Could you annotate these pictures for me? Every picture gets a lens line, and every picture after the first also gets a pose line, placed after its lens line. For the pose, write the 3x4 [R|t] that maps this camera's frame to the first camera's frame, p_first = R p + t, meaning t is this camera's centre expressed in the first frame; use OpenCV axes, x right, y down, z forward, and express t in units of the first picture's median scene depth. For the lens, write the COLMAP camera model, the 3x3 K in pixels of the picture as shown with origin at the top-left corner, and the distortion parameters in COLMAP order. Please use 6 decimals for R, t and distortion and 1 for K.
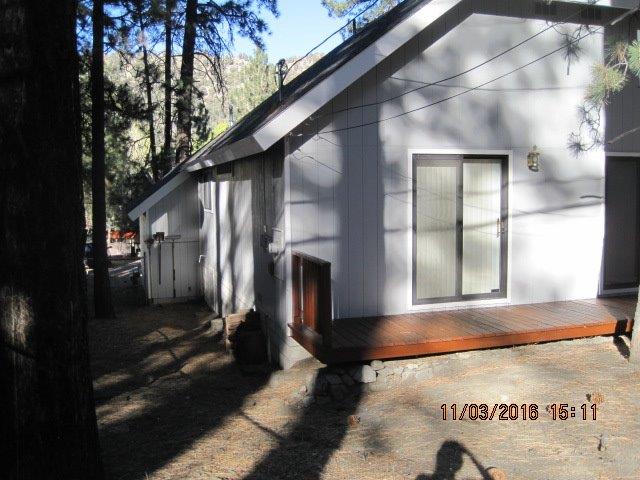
lens RADIAL K [[663.8, 0, 318.6], [0, 663.8, 242.7], [0, 0, 1]] dist [-0.167372, 0.121124]
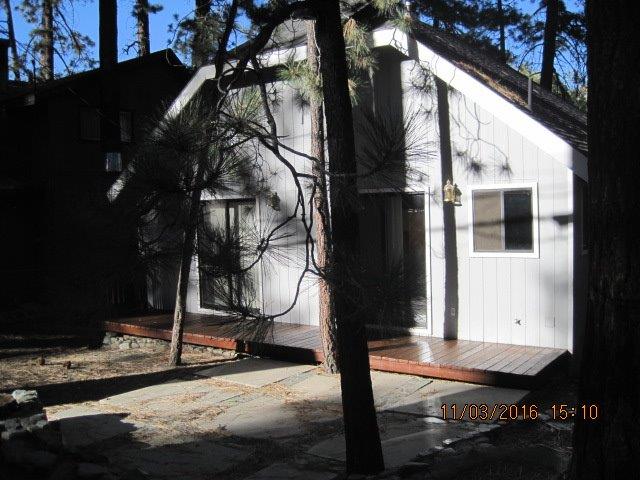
lens RADIAL K [[663.8, 0, 318.6], [0, 663.8, 242.7], [0, 0, 1]] dist [-0.167372, 0.121124]
pose [[0.597167, 0.043870, -0.800916, 1.374481], [-0.042406, 0.998834, 0.023092, -0.084233], [0.800995, 0.020174, 0.598331, 0.346517]]
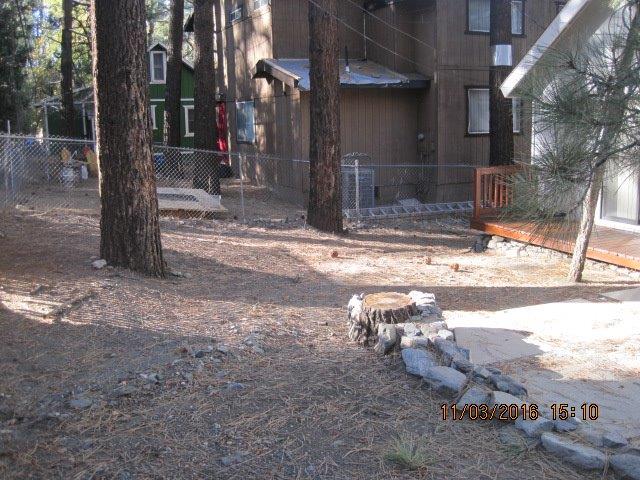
lens RADIAL K [[663.8, 0, 318.6], [0, 663.8, 242.7], [0, 0, 1]] dist [-0.167372, 0.121124]
pose [[0.098144, 0.199191, -0.975034, 1.225776], [-0.060718, 0.979137, 0.193917, -0.058840], [0.993318, 0.040170, 0.108191, 0.332318]]
